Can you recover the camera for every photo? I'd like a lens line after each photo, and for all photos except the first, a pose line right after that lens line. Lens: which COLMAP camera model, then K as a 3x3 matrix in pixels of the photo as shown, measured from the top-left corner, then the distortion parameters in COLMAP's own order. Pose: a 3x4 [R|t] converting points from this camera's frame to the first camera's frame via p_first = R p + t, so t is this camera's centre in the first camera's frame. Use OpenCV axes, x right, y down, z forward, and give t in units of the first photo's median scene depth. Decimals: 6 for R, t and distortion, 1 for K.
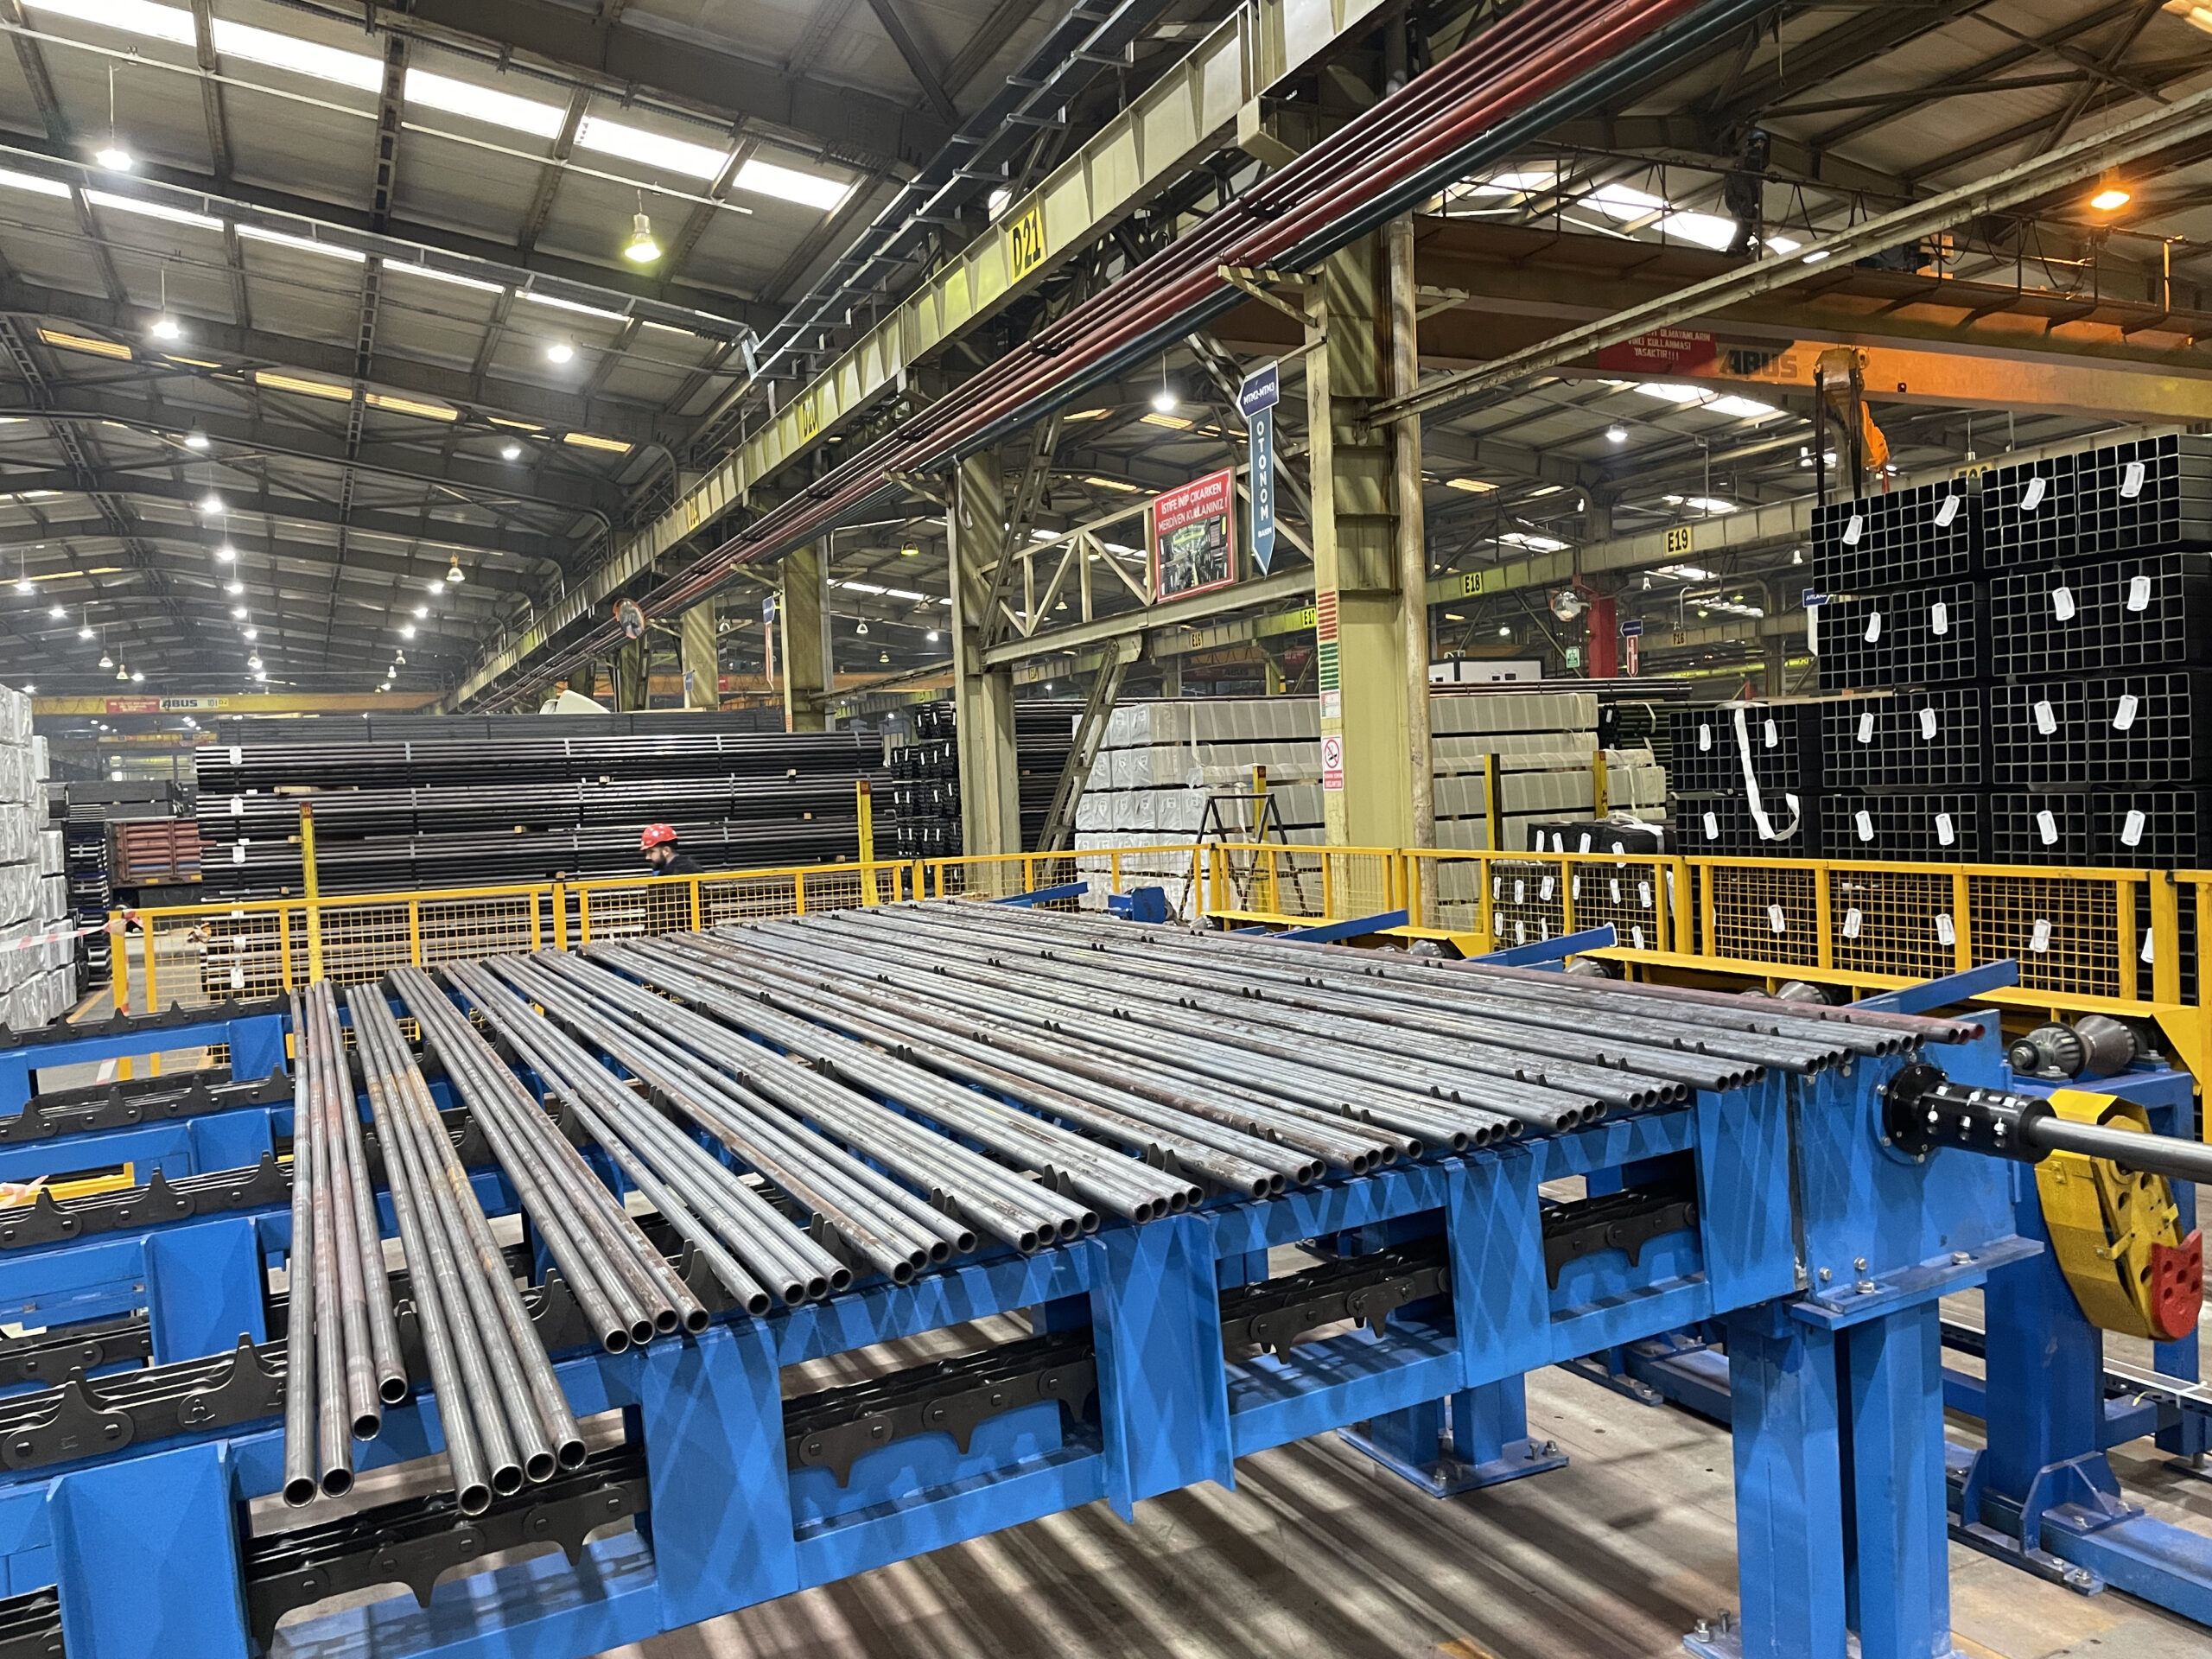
lens RADIAL K [[1663.8, 0, 1097.4], [0, 1663.8, 831.9], [0, 0, 1]] dist [0.098102, -0.126164]
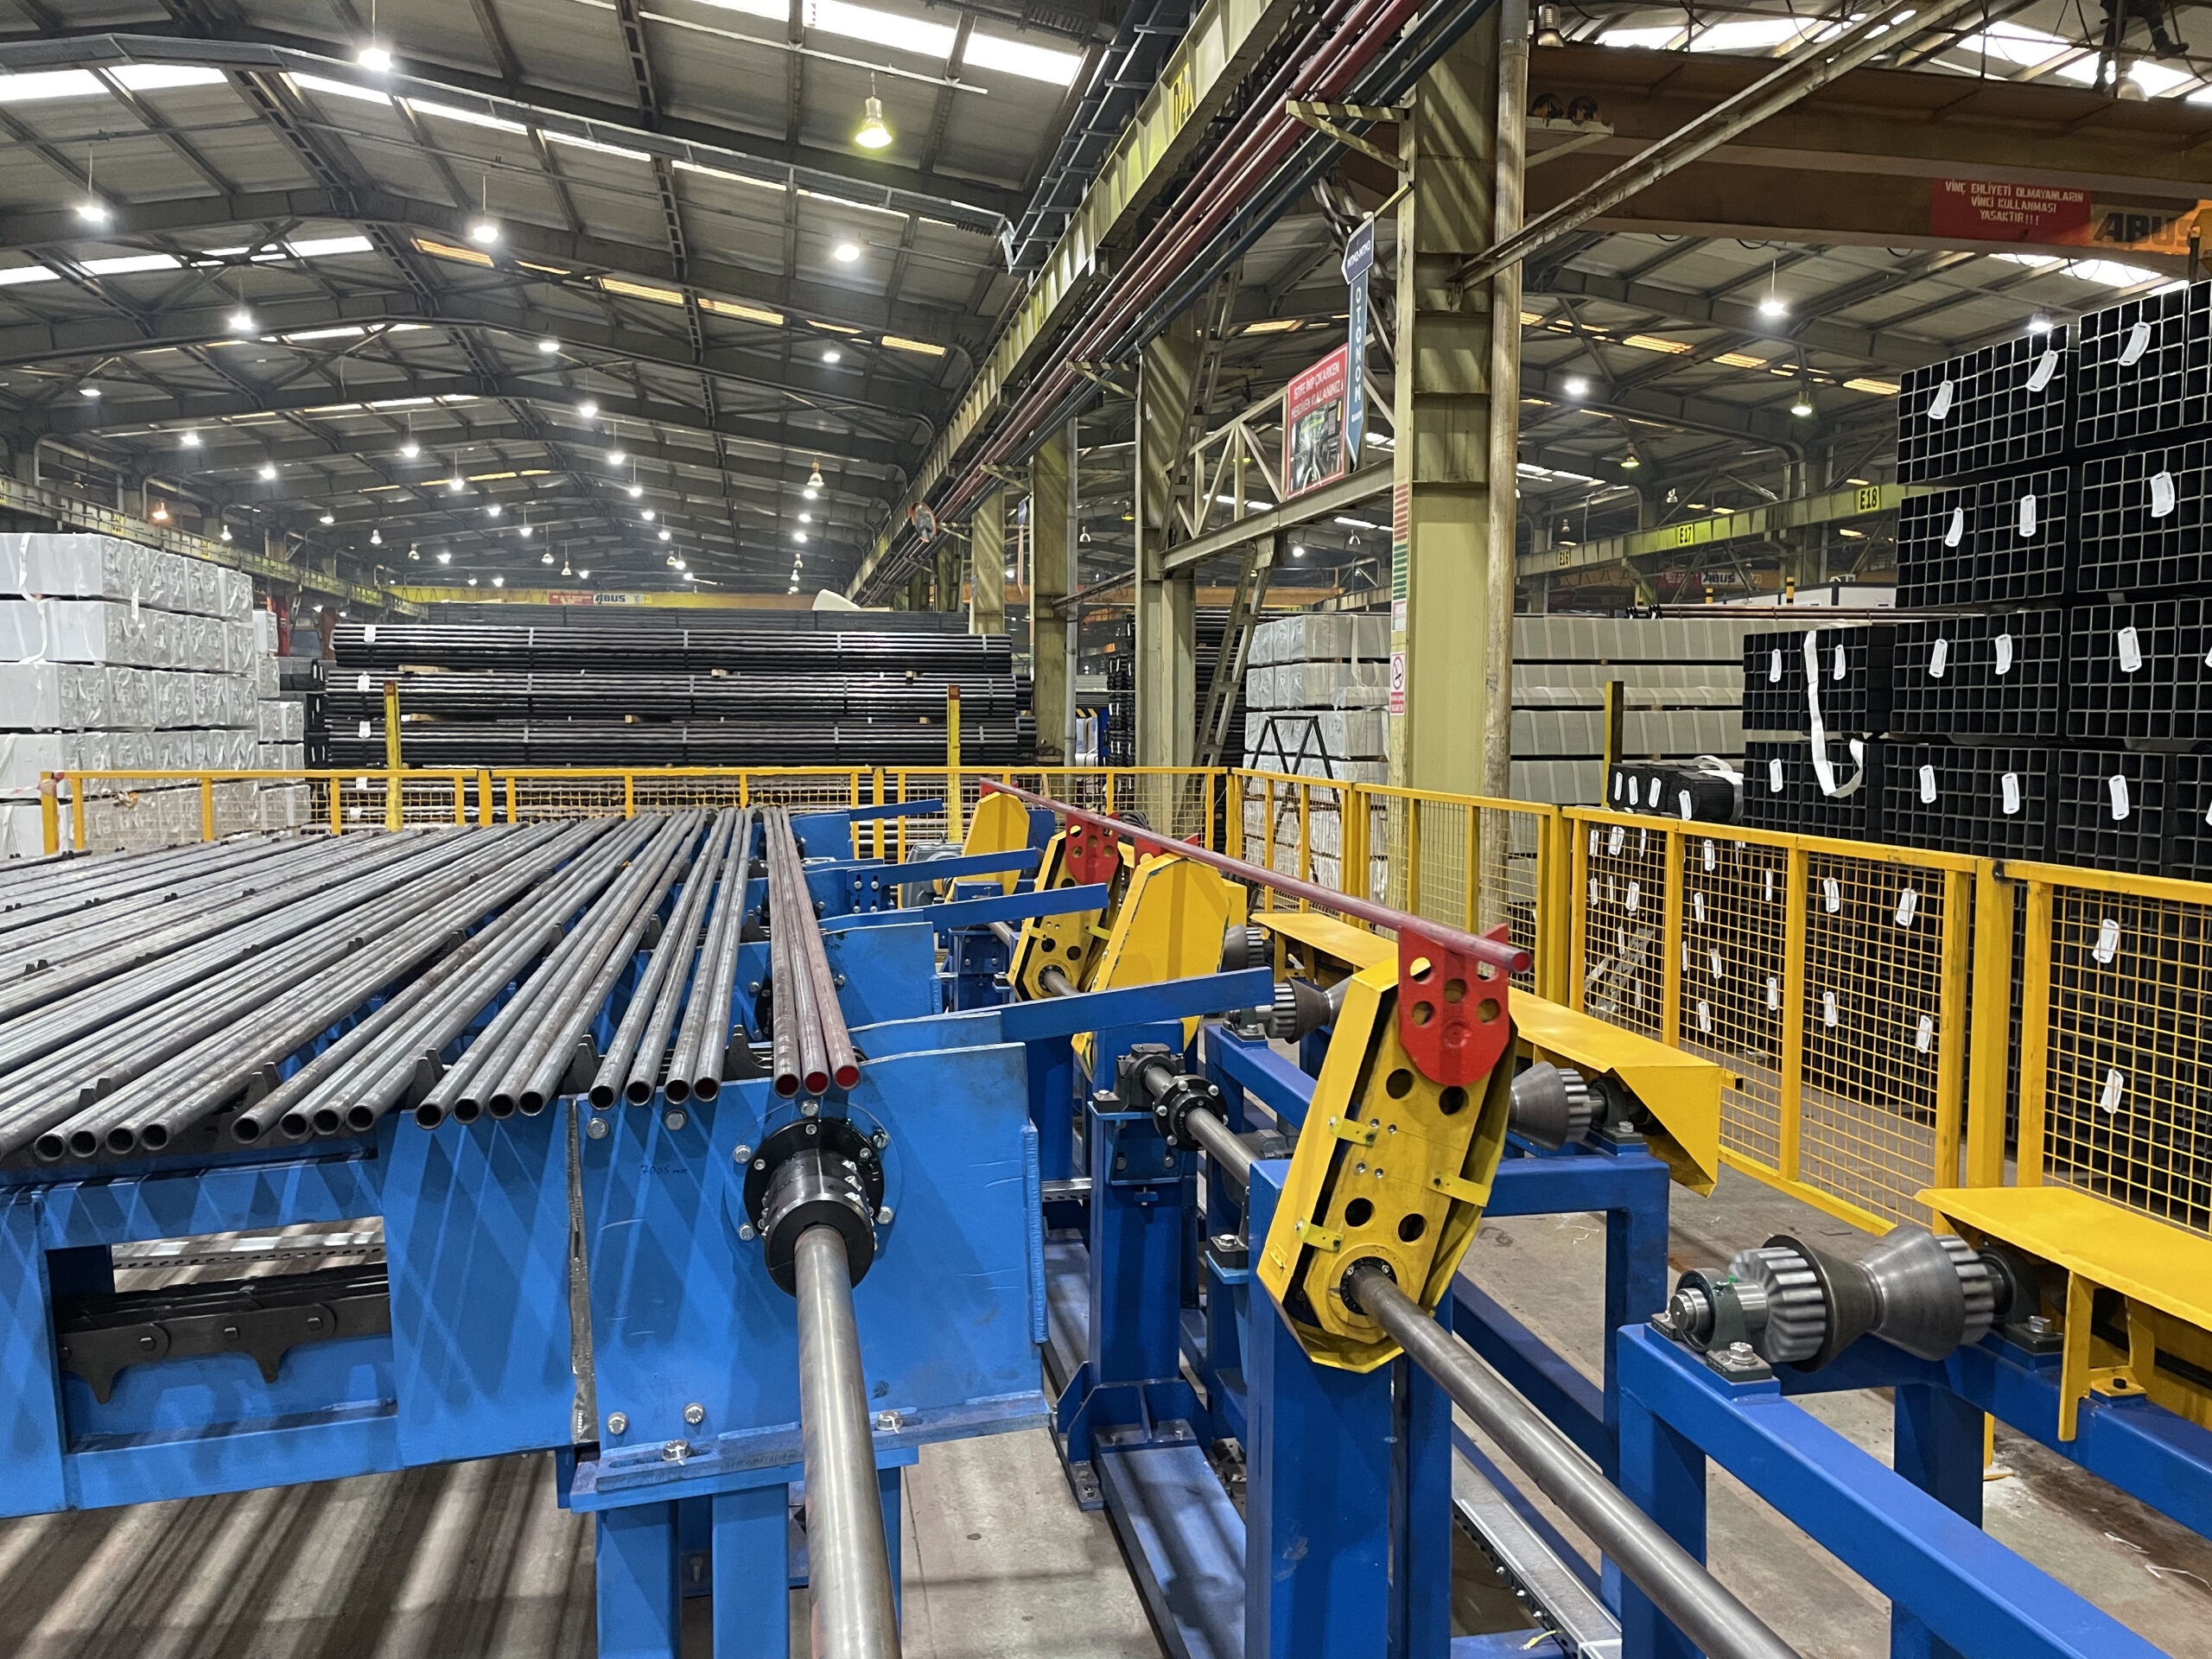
lens RADIAL K [[1663.8, 0, 1107.6], [0, 1663.8, 835.0], [0, 0, 1]] dist [0.096029, -0.123404]
pose [[0.969690, 0.062733, -0.236149, 0.197732], [-0.050884, 0.997136, 0.055945, -0.003341], [0.238982, -0.042233, 0.970105, 0.109660]]
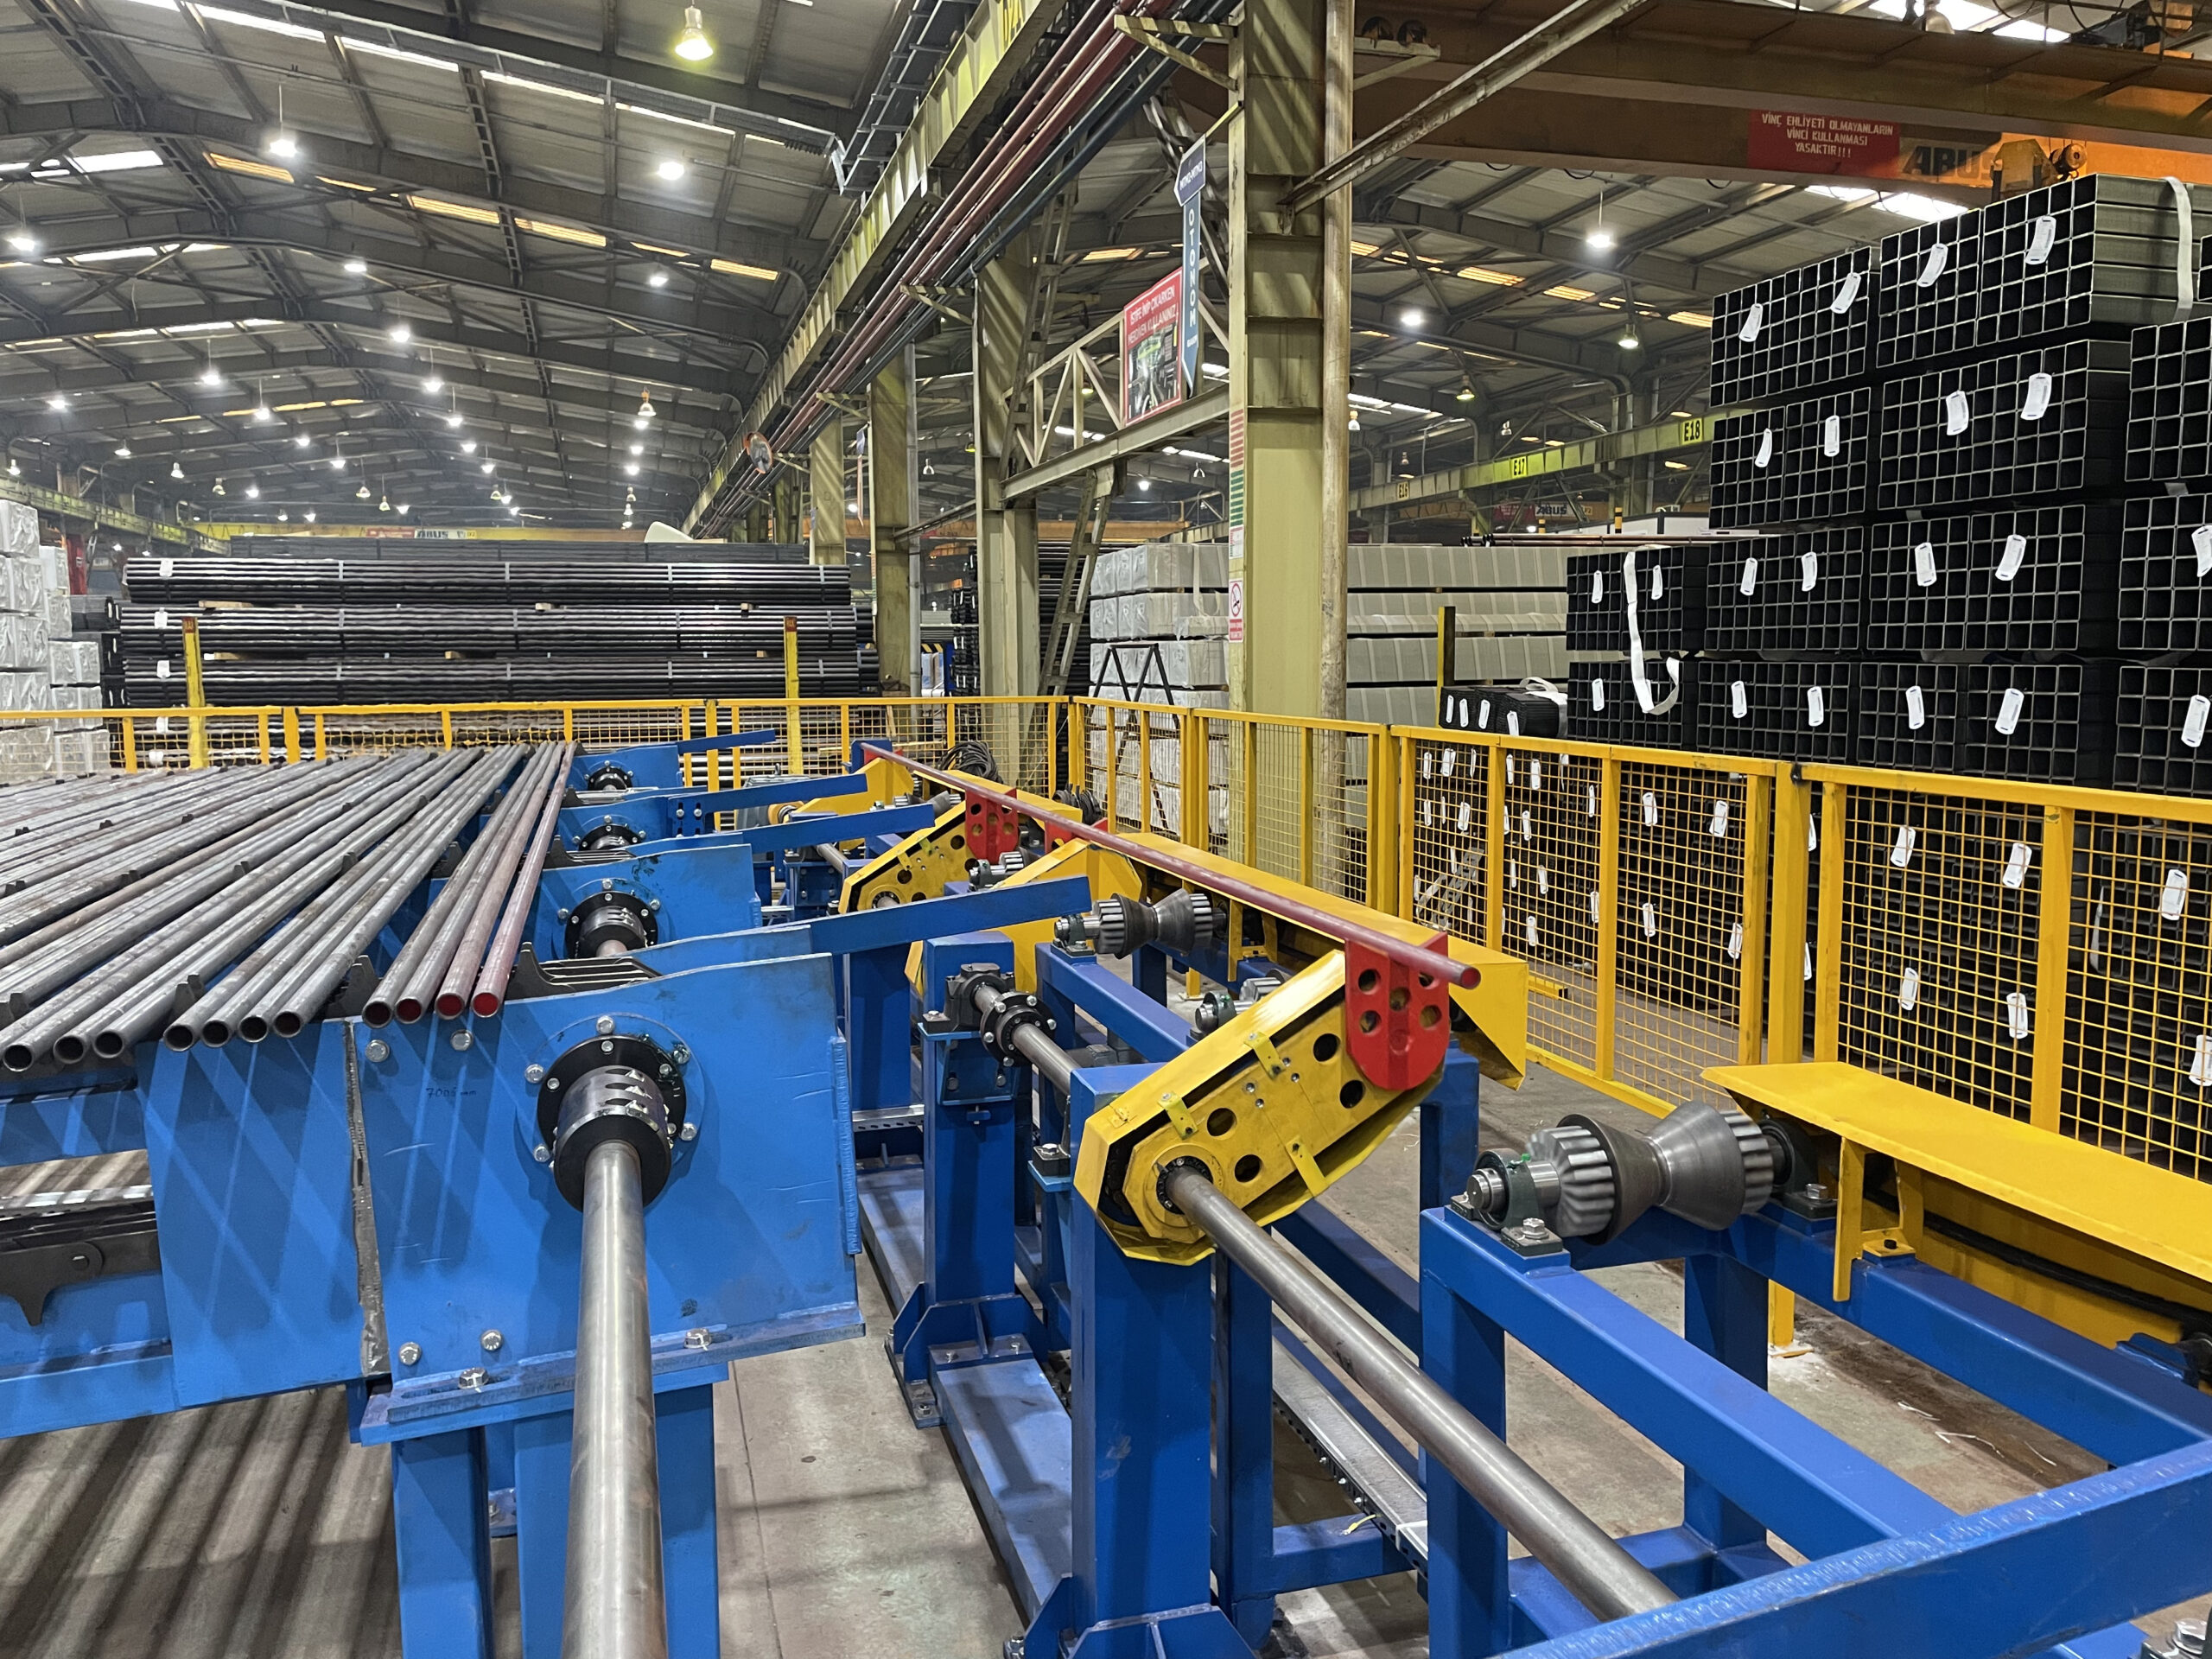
lens RADIAL K [[1663.8, 0, 1097.4], [0, 1663.8, 831.9], [0, 0, 1]] dist [0.098102, -0.126164]
pose [[0.986784, 0.051553, -0.153621, 0.202131], [-0.038300, 0.995382, 0.088018, 0.000165], [0.157449, -0.080971, 0.984202, 0.112883]]
